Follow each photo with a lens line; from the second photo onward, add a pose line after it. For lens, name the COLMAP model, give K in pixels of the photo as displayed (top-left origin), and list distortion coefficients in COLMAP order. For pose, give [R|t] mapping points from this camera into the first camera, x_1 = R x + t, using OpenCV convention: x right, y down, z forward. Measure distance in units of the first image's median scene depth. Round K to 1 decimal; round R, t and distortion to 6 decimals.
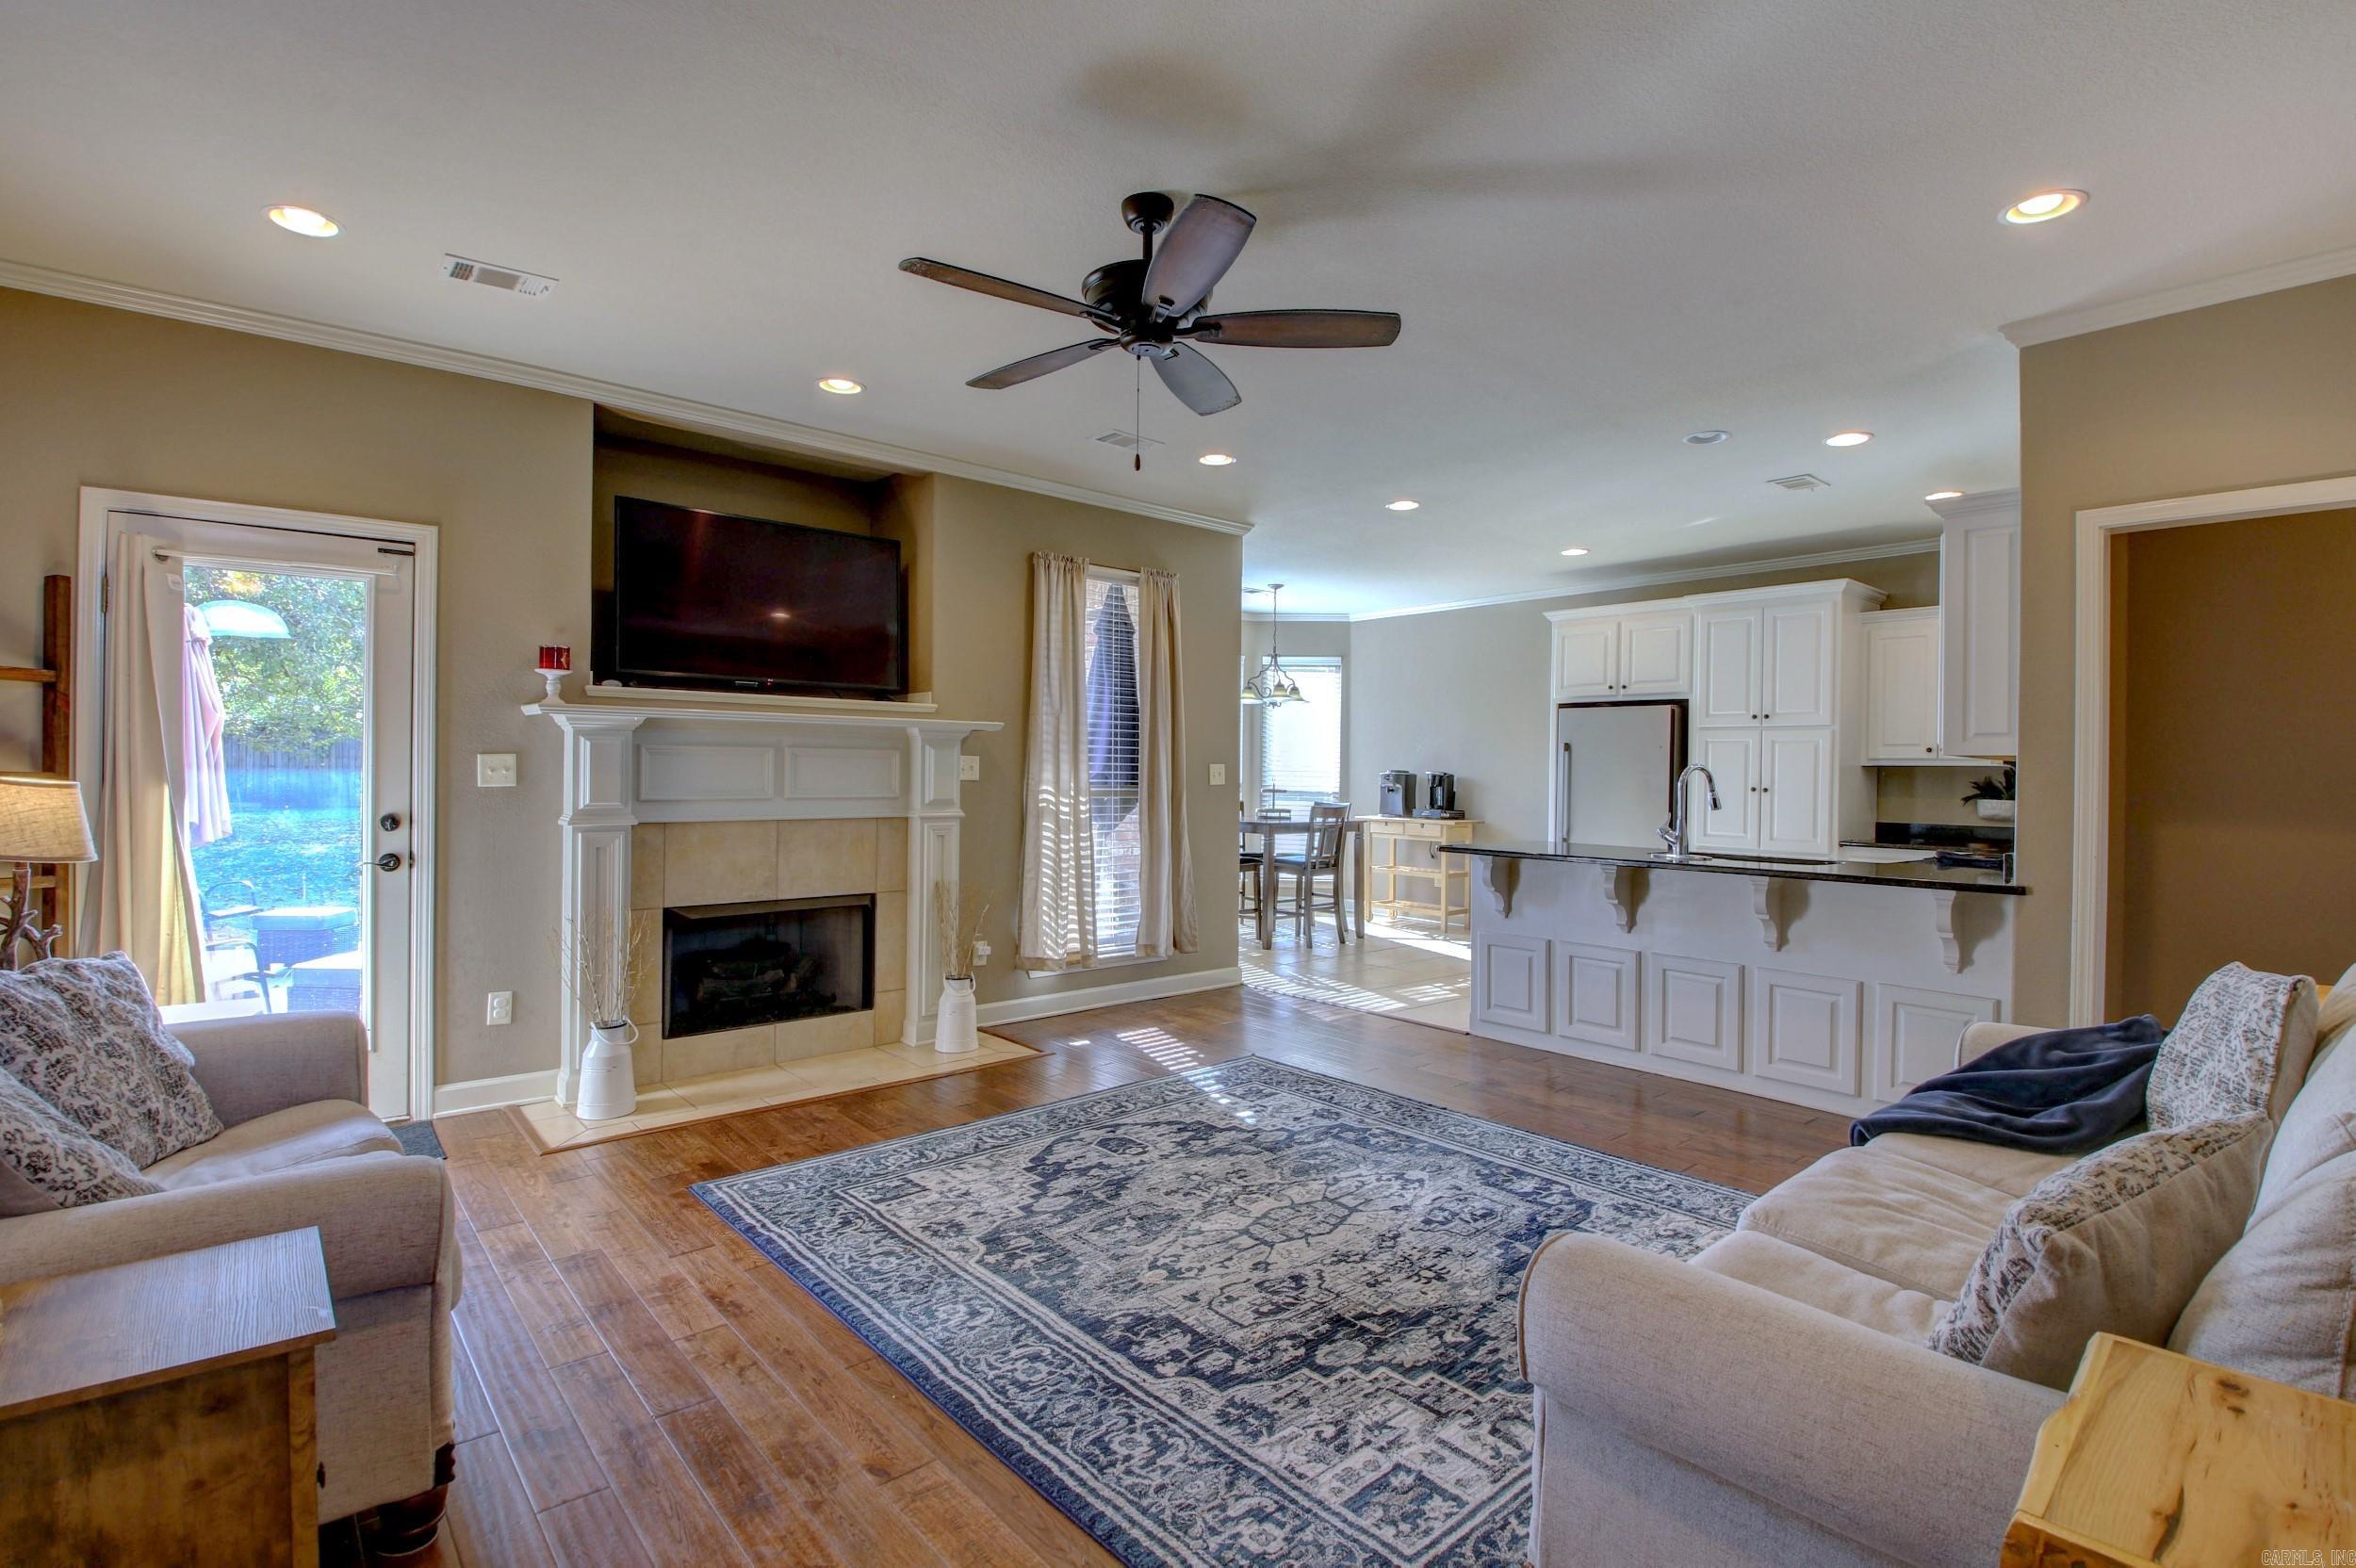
lens RADIAL K [[1103.2, 0, 1186.8], [0, 1103.2, 767.7], [0, 0, 1]] dist [0.006525, -0.020381]
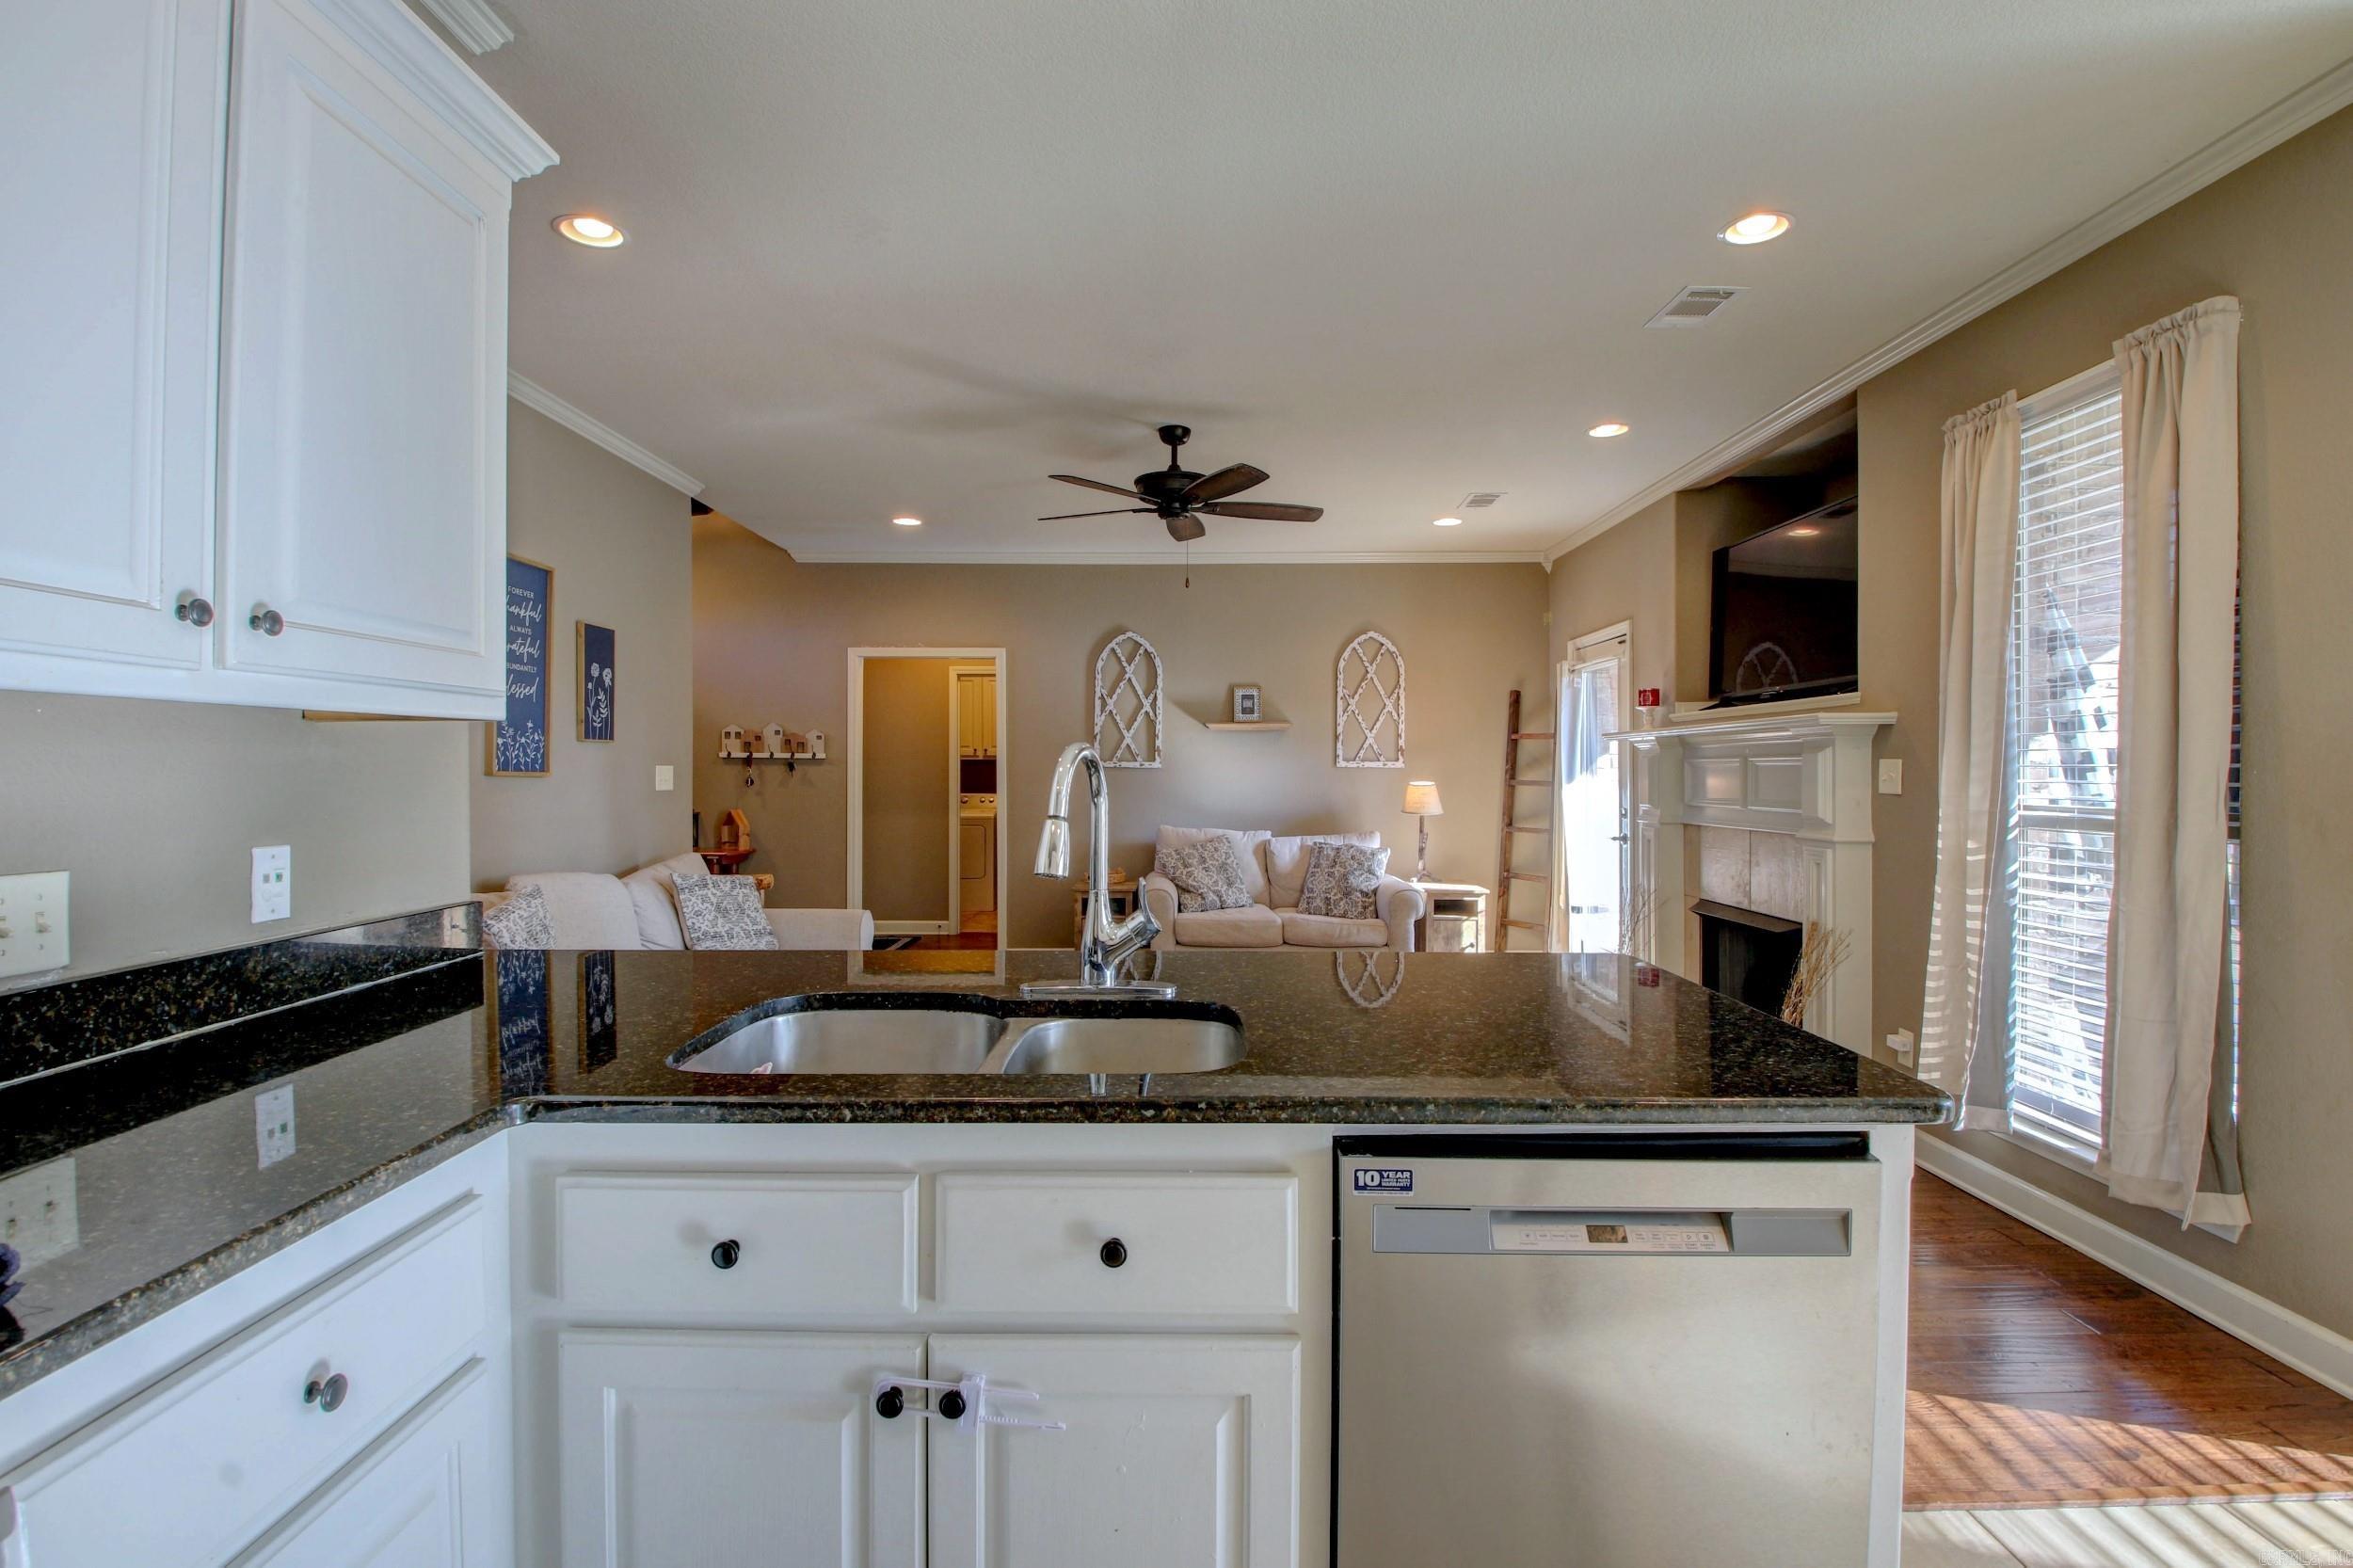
lens RADIAL K [[1101.9, 0, 1169.7], [0, 1101.9, 771.3], [0, 0, 1]] dist [0.006525, -0.020381]
pose [[-0.672977, -0.015589, -0.739499, 0.906121], [-0.011433, 0.999878, -0.010674, 0.014661], [0.739575, 0.001271, -0.673073, 1.608302]]
